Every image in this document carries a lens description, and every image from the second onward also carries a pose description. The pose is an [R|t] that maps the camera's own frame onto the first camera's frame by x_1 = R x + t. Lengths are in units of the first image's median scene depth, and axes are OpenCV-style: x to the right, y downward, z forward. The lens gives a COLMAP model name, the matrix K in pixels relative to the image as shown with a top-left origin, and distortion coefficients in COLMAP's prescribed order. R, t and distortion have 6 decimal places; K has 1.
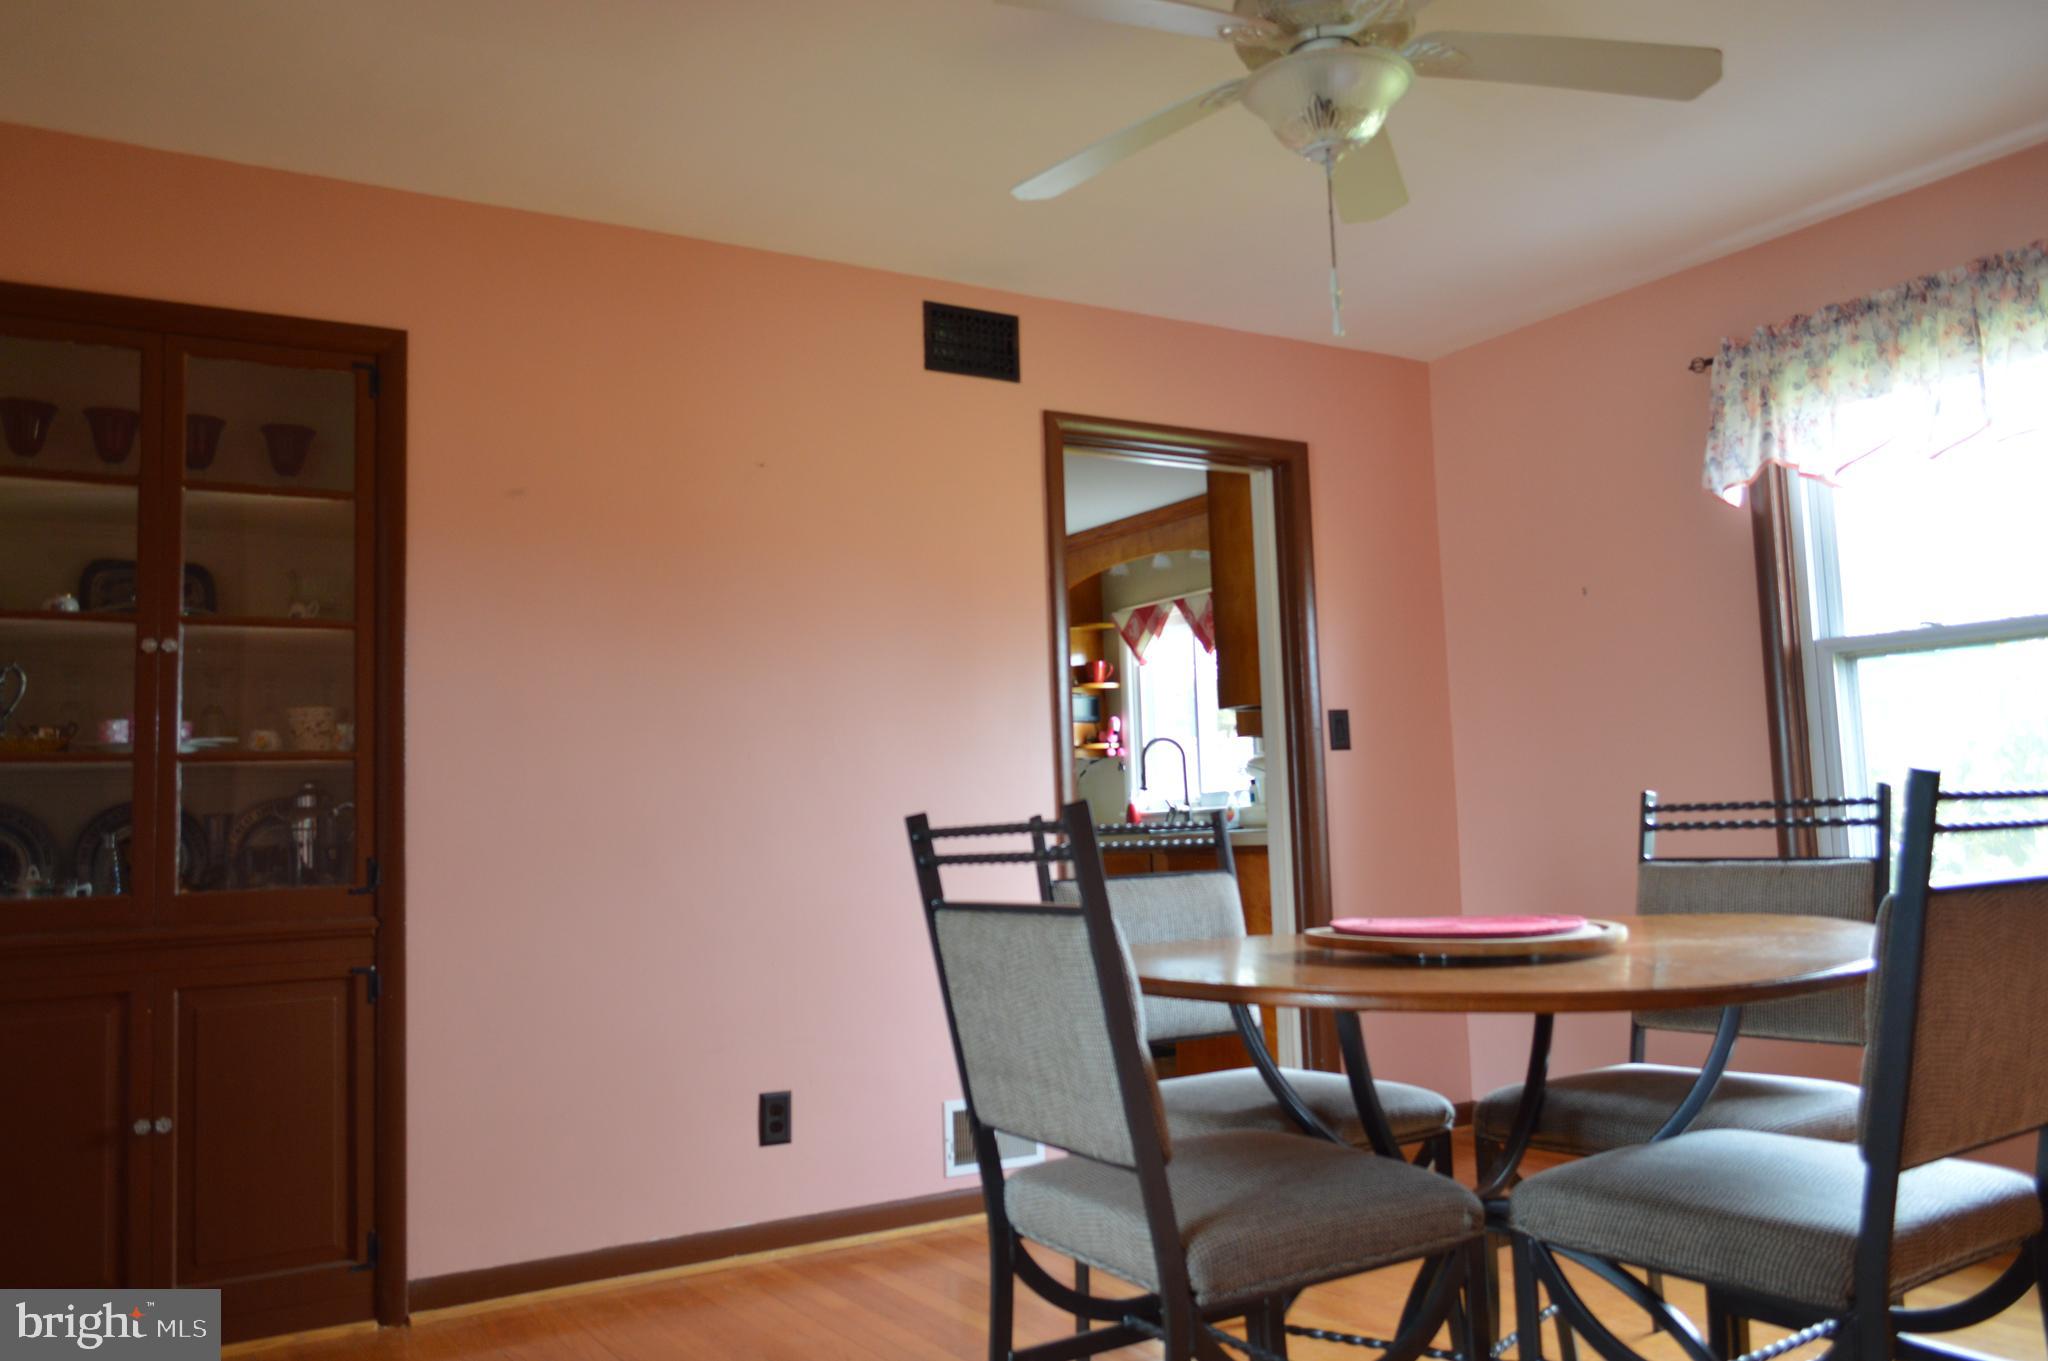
lens RADIAL K [[1621.3, 0, 1018.3], [0, 1621.3, 683.0], [0, 0, 1]] dist [-0.010269, 0.003493]
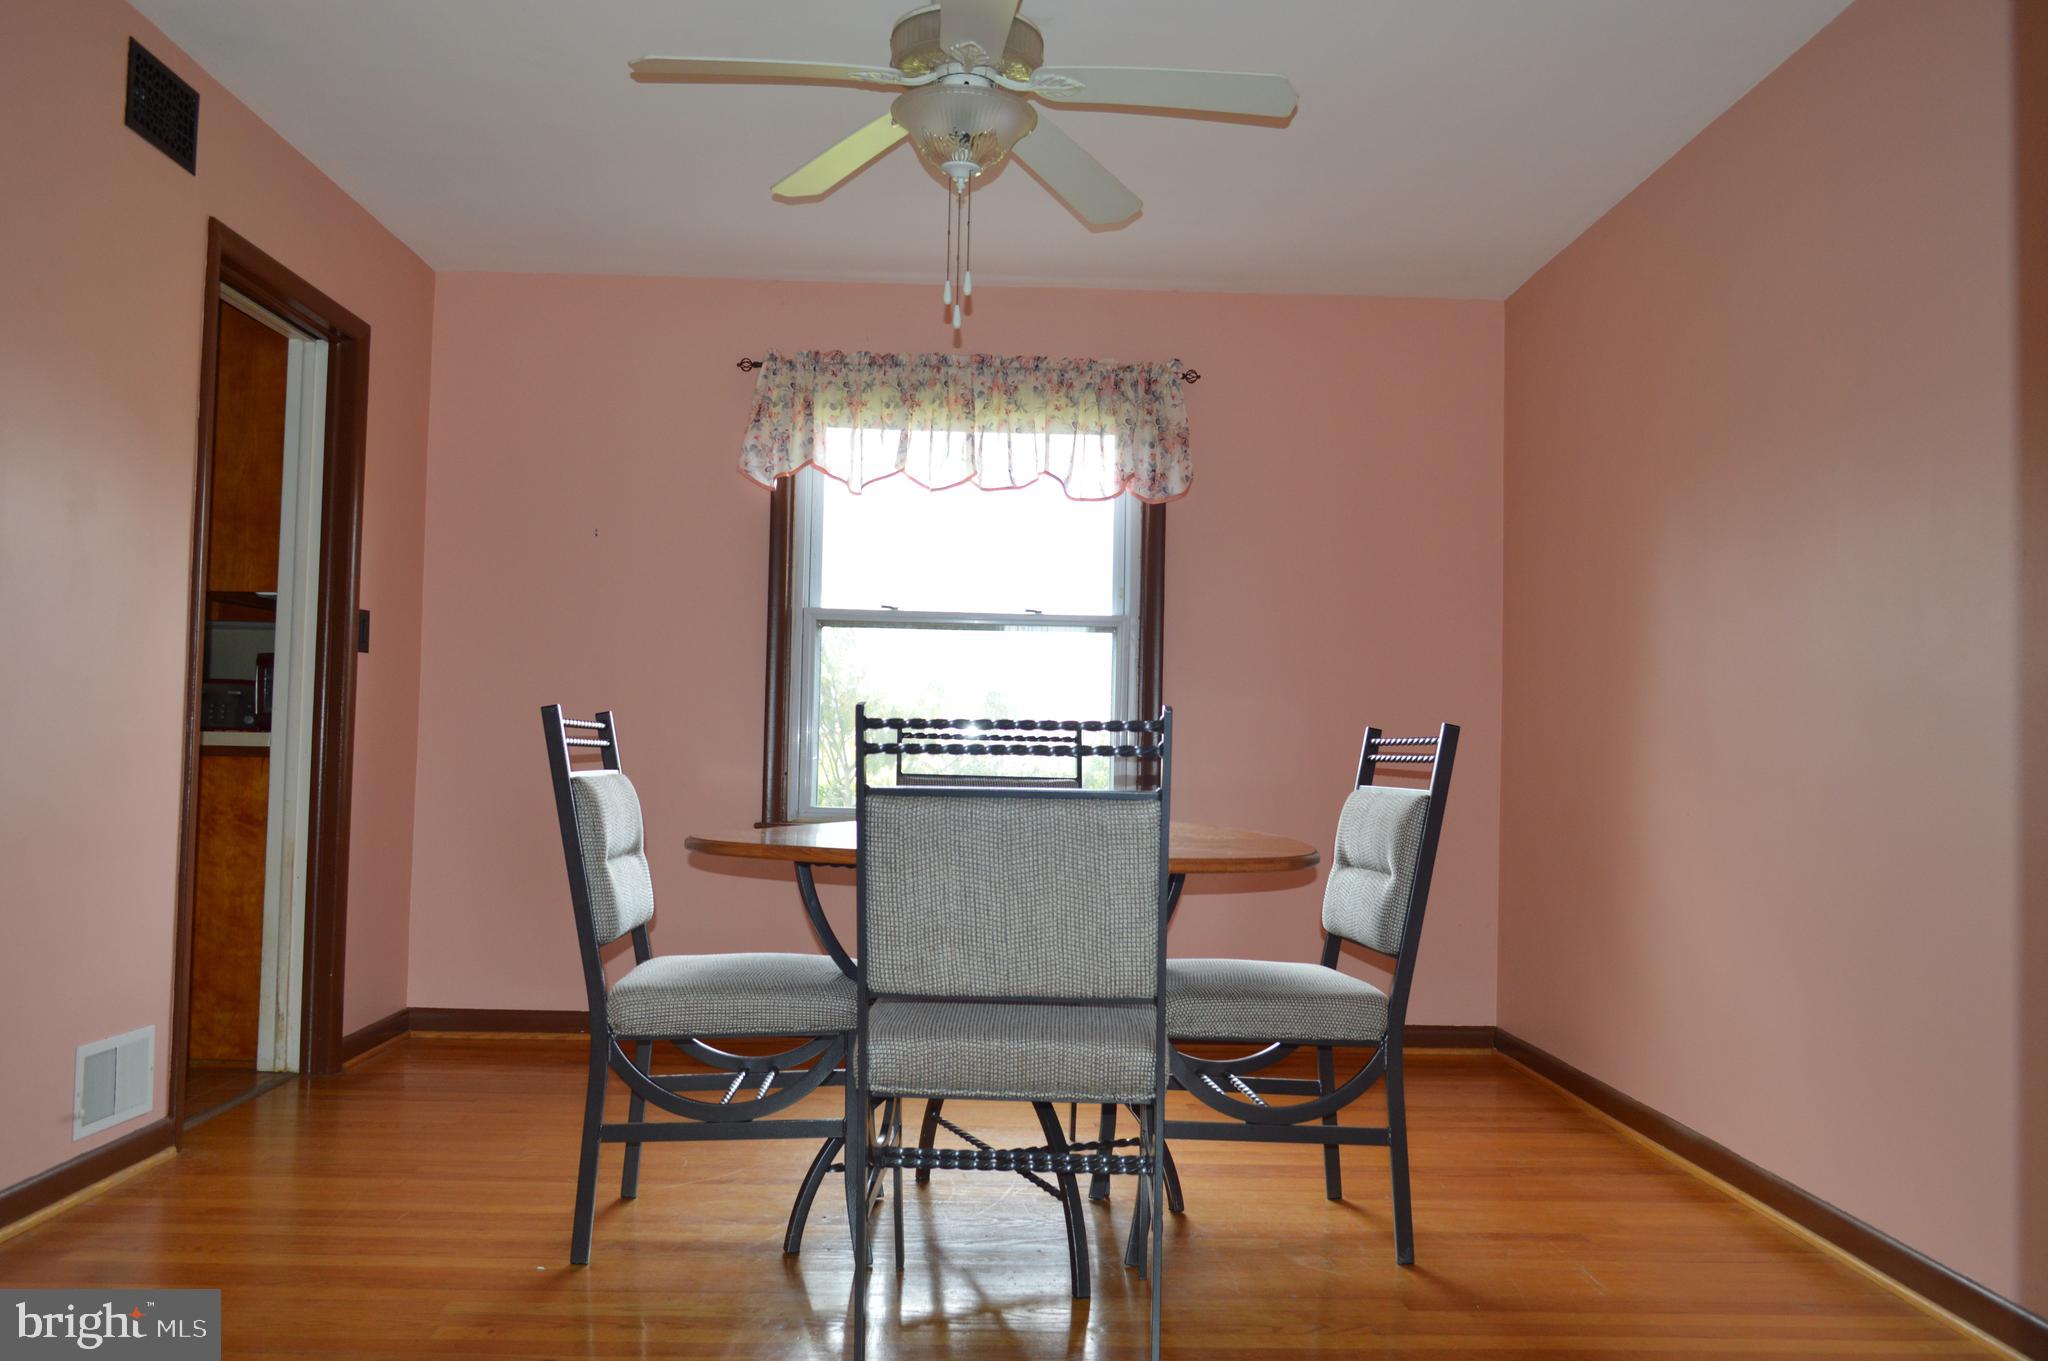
lens RADIAL K [[1621.3, 0, 1011.1], [0, 1621.3, 674.4], [0, 0, 1]] dist [-0.010269, 0.003493]
pose [[0.504534, 0.088517, 0.858842, -0.516183], [-0.120011, 0.992264, -0.031767, 0.047260], [-0.855011, -0.087043, 0.511254, 0.217361]]
